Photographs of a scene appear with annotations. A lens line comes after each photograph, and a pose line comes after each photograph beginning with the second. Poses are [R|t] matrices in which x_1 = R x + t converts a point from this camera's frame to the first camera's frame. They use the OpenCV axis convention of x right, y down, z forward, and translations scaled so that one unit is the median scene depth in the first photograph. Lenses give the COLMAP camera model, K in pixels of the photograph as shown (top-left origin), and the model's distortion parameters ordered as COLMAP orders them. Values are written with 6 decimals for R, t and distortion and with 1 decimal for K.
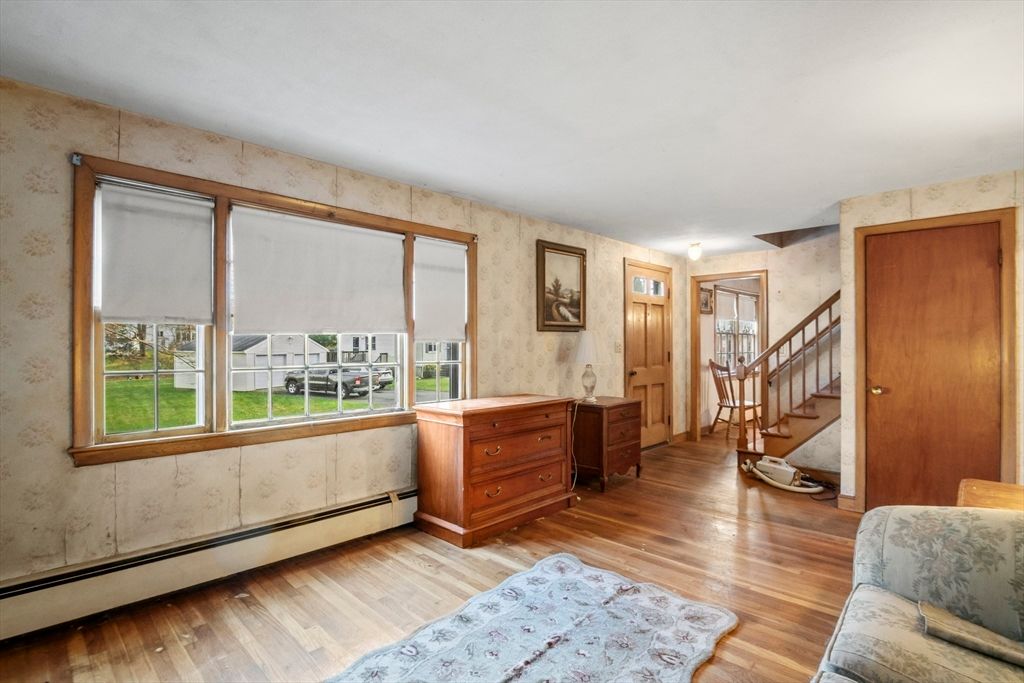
lens RADIAL K [[505.7, 0, 516.4], [0, 505.7, 342.1], [0, 0, 1]] dist [-0.024218, 0.000203]
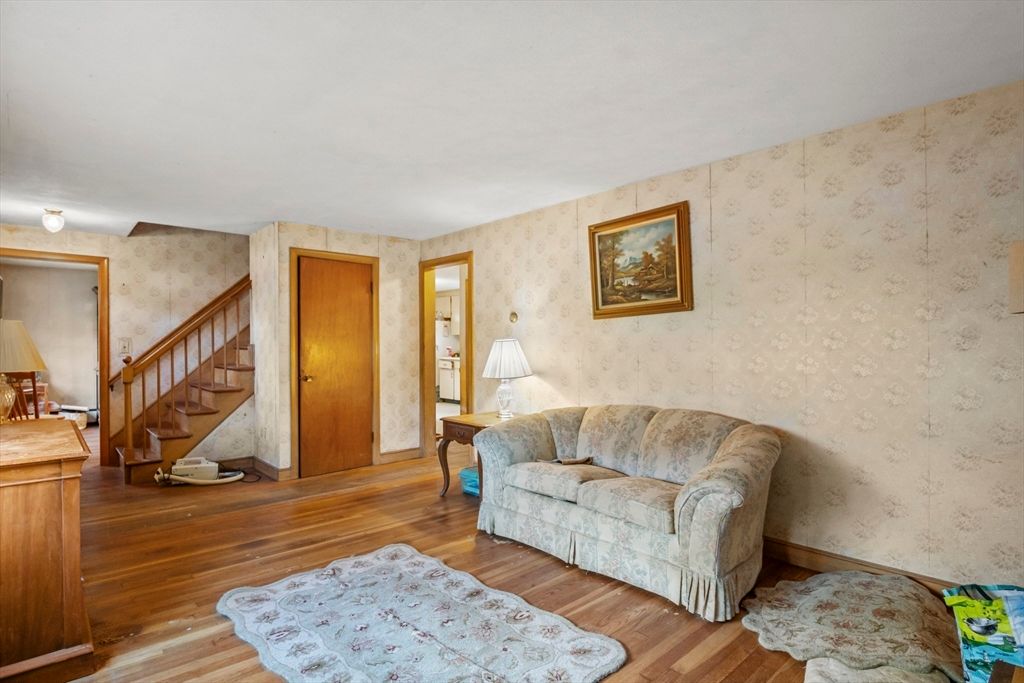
lens RADIAL K [[526.0, 0, 520.3], [0, 526.0, 344.3], [0, 0, 1]] dist [-0.013479, -0.000396]
pose [[0.059438, 0.000046, 0.998232, -0.679534], [-0.003356, 0.999994, 0.000153, 0.007934], [-0.998226, -0.003359, 0.059438, 0.431324]]
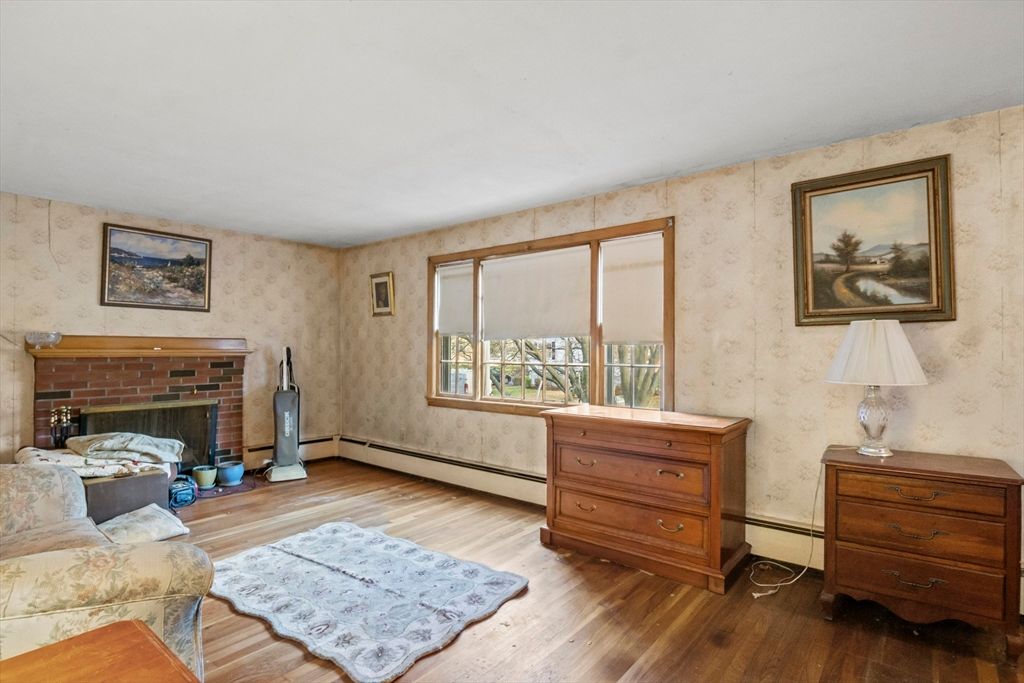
lens RADIAL K [[509.9, 0, 520.4], [0, 509.9, 342.8], [0, 0, 1]] dist [-0.013490, -0.000495]
pose [[0.088682, -0.010577, -0.996004, 0.917386], [0.005425, 0.999934, -0.010136, 0.005523], [0.996045, -0.004504, 0.088733, 0.837213]]
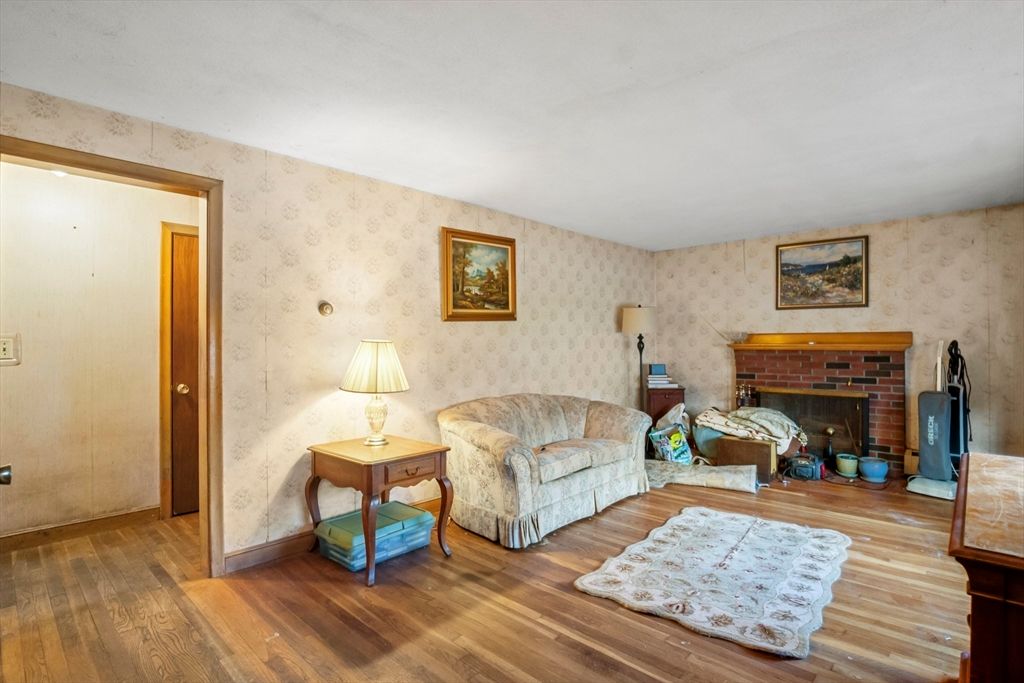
lens RADIAL K [[505.7, 0, 516.4], [0, 505.7, 342.1], [0, 0, 1]] dist [-0.024218, 0.000203]
pose [[-0.999894, 0.004716, -0.013743, 0.419575], [0.004872, 0.999924, -0.011342, 0.012286], [0.013689, -0.011408, -0.999841, 1.532223]]
